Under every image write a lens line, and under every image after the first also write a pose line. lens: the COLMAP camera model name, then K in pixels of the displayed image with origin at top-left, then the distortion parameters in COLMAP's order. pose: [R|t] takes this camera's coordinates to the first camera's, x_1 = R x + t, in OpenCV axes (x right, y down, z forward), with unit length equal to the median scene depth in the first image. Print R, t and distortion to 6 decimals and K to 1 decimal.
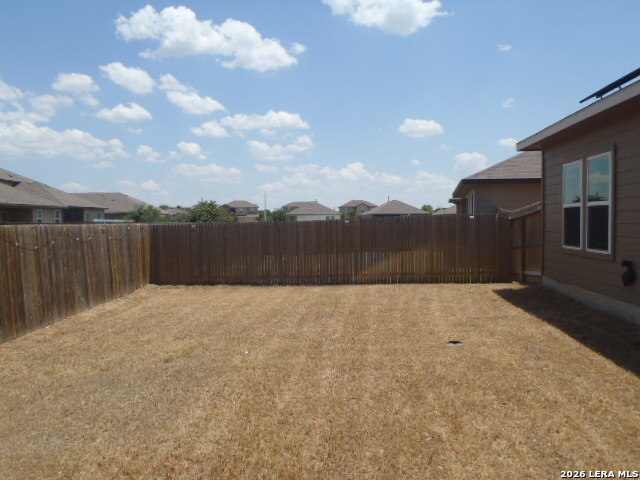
lens RADIAL K [[545.3, 0, 318.5], [0, 545.3, 238.1], [0, 0, 1]] dist [-0.058845, 0.031739]
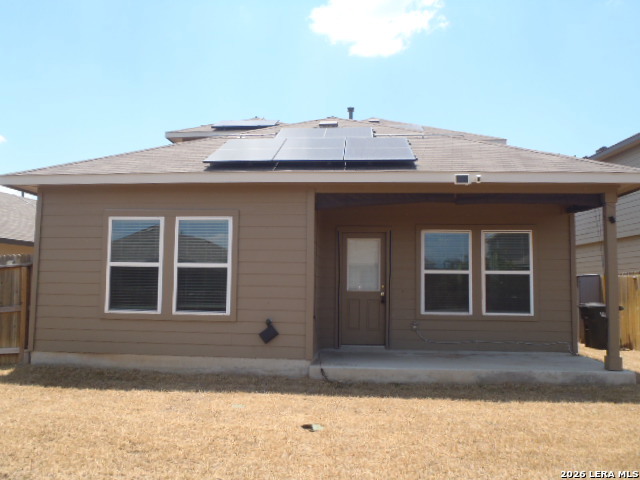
lens RADIAL K [[545.3, 0, 313.6], [0, 545.3, 246.1], [0, 0, 1]] dist [-0.058845, 0.031739]
pose [[-0.008929, 0.080182, 0.996740, -0.519630], [0.019256, 0.996609, -0.079999, -0.016251], [-0.999775, 0.018479, -0.010443, 0.848056]]
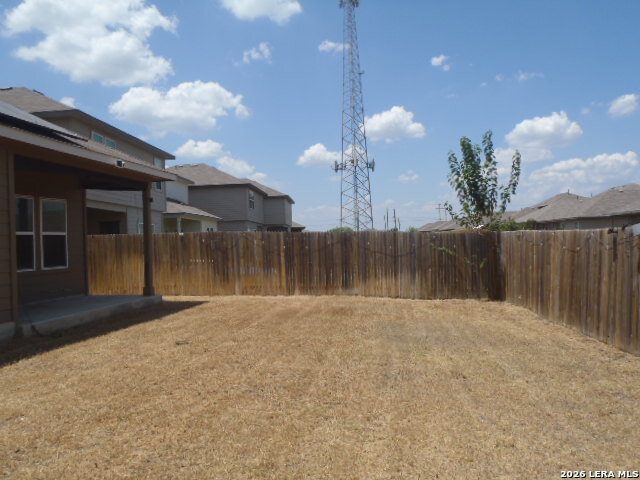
lens RADIAL K [[545.3, 0, 320.3], [0, 545.3, 229.8], [0, 0, 1]] dist [-0.058845, 0.031739]
pose [[-0.997227, 0.034895, 0.065733, -0.122882], [0.035541, 0.999330, 0.008688, -0.044284], [-0.065386, 0.011000, -0.997799, 1.830062]]
